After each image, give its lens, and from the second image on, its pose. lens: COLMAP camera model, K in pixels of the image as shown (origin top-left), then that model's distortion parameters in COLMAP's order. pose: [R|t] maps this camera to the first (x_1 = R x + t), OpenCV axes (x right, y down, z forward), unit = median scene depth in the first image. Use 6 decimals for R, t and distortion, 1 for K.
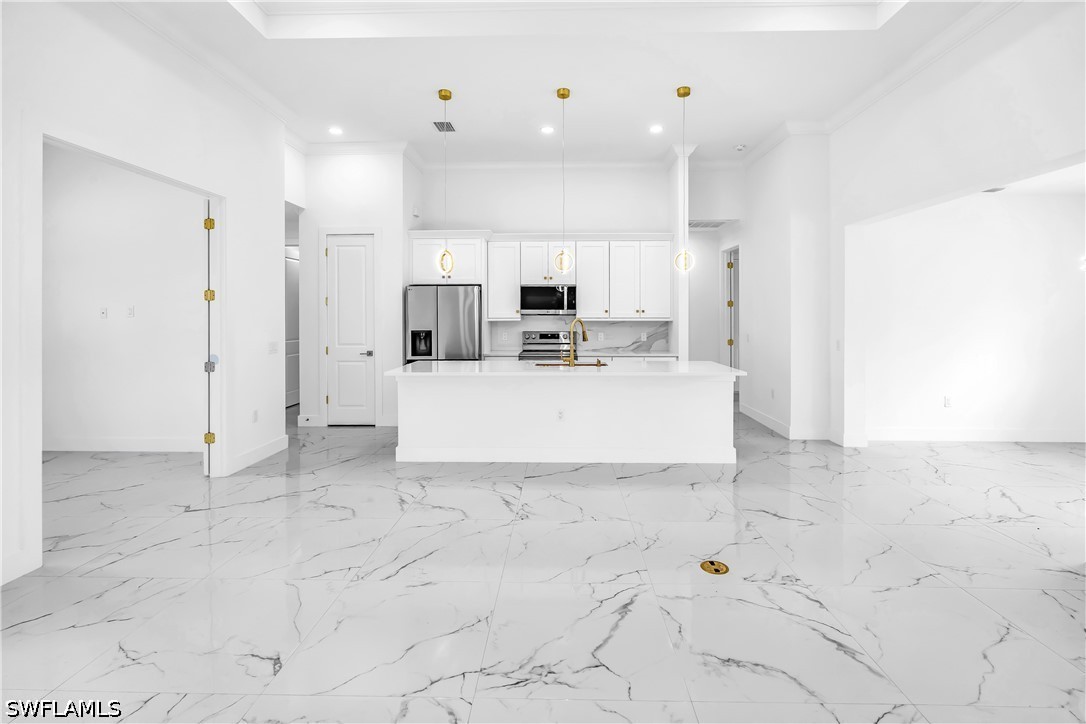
lens RADIAL K [[489.9, 0, 540.6], [0, 489.9, 327.6], [0, 0, 1]] dist [-0.002106, 0.001172]
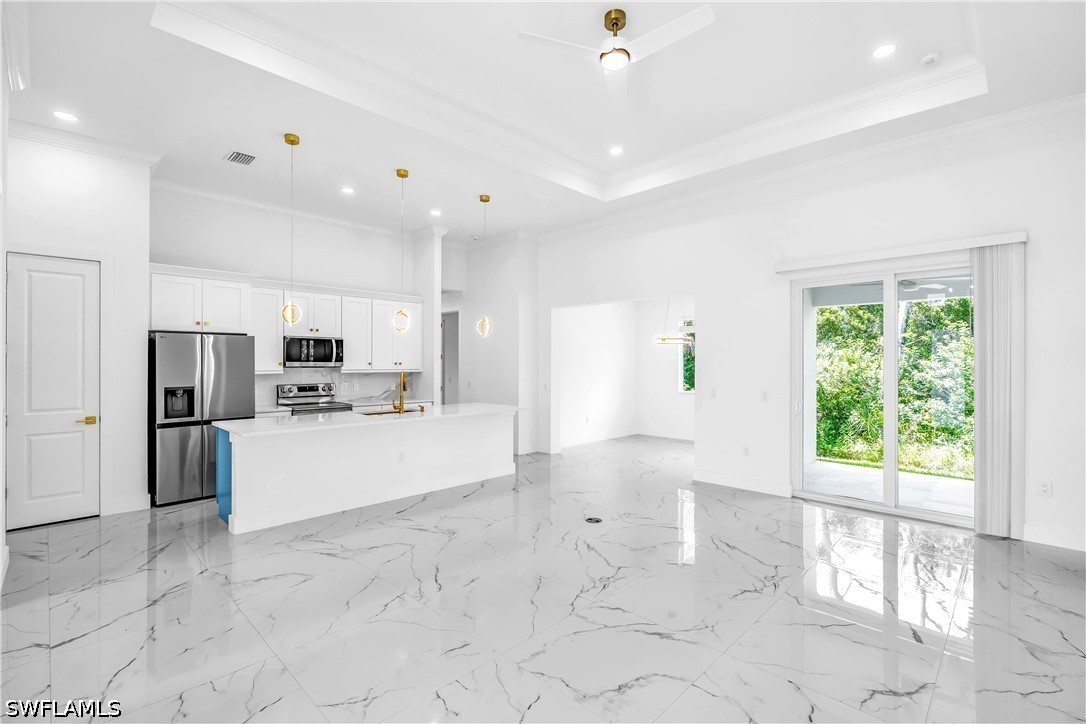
lens RADIAL K [[489.9, 0, 523.9], [0, 489.9, 374.6], [0, 0, 1]] dist [-0.002106, 0.001172]
pose [[0.696085, -0.015729, 0.717787, -0.411961], [0.022314, 0.999751, 0.000268, -0.002019], [-0.717613, 0.015830, 0.696263, 0.007024]]
